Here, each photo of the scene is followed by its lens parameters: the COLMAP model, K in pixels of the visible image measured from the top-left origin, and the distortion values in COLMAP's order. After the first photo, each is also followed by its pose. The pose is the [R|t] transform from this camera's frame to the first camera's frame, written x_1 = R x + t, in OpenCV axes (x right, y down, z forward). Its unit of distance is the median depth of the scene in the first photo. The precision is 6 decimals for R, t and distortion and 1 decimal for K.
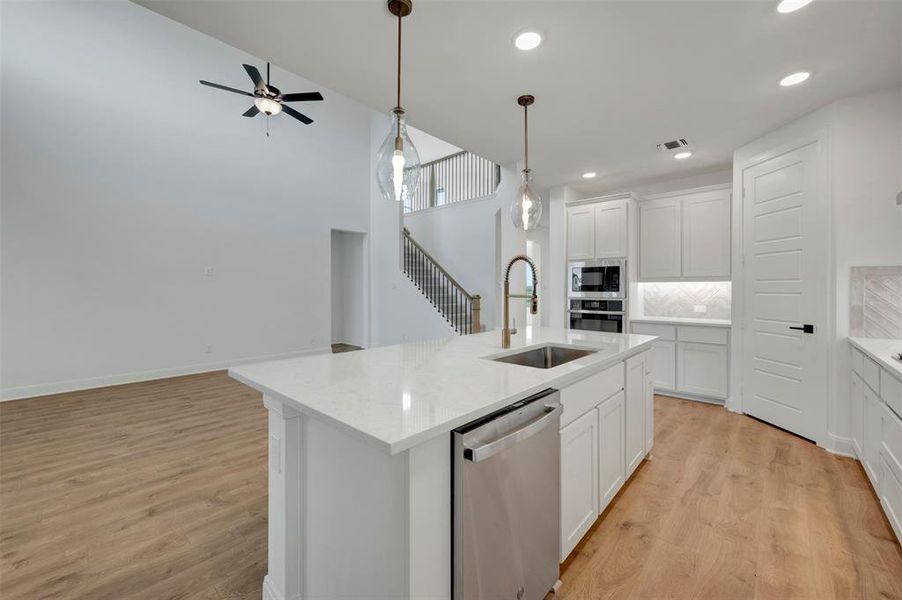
lens RADIAL K [[362.2, 0, 466.5], [0, 362.2, 290.1], [0, 0, 1]] dist [-0.000496, -0.000128]
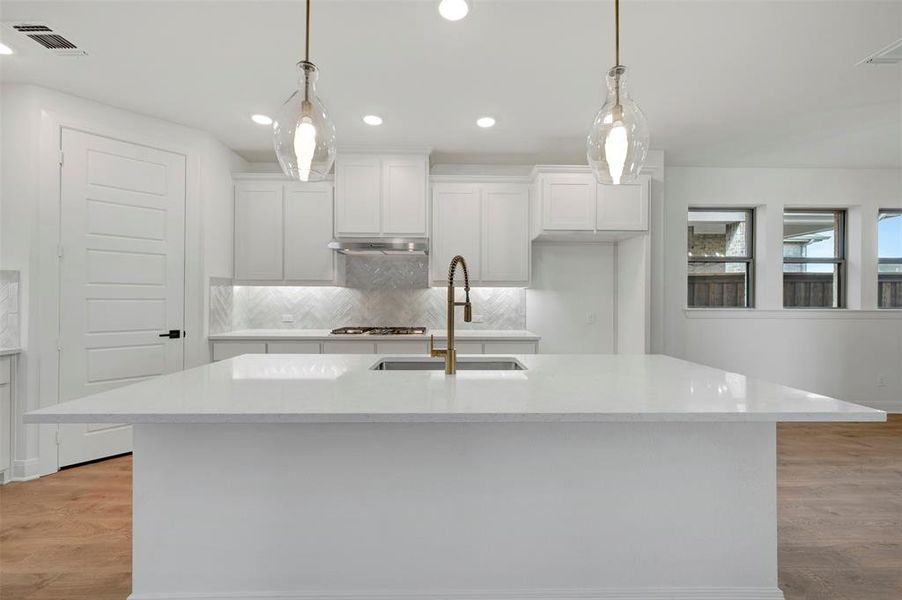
lens RADIAL K [[357.5, 0, 451.0], [0, 357.5, 300.0], [0, 0, 1]] dist [-0.000303, -0.000035]
pose [[-0.658982, -0.005357, 0.752140, -0.323897], [-0.005085, 0.999984, 0.002667, 0.003762], [-0.752142, -0.002067, -0.658998, 1.068283]]
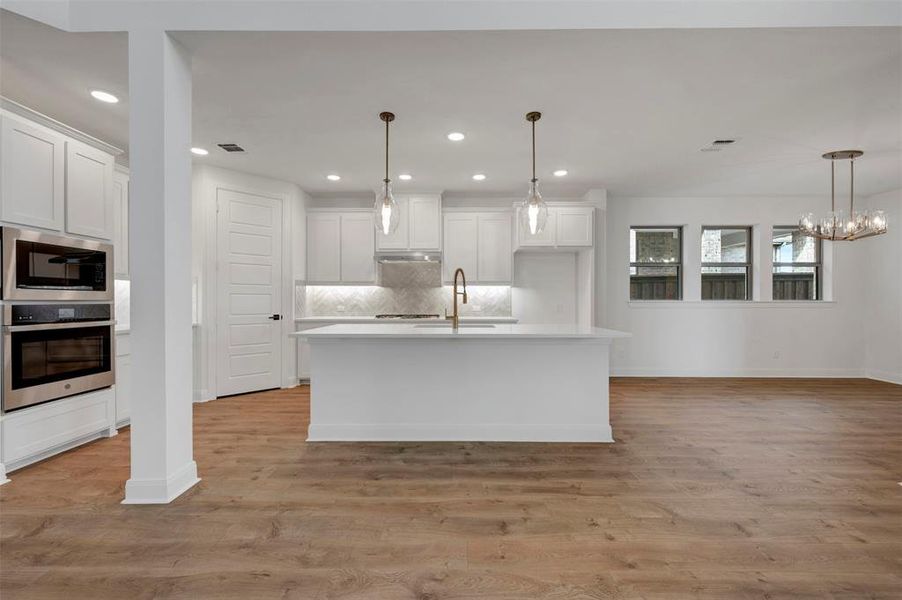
lens RADIAL K [[357.5, 0, 451.0], [0, 357.5, 300.0], [0, 0, 1]] dist [-0.000303, -0.000035]
pose [[-0.640598, -0.000496, 0.767877, -0.718627], [-0.000553, 1.000000, 0.000184, 0.031145], [-0.767877, -0.000307, -0.640598, 1.397263]]
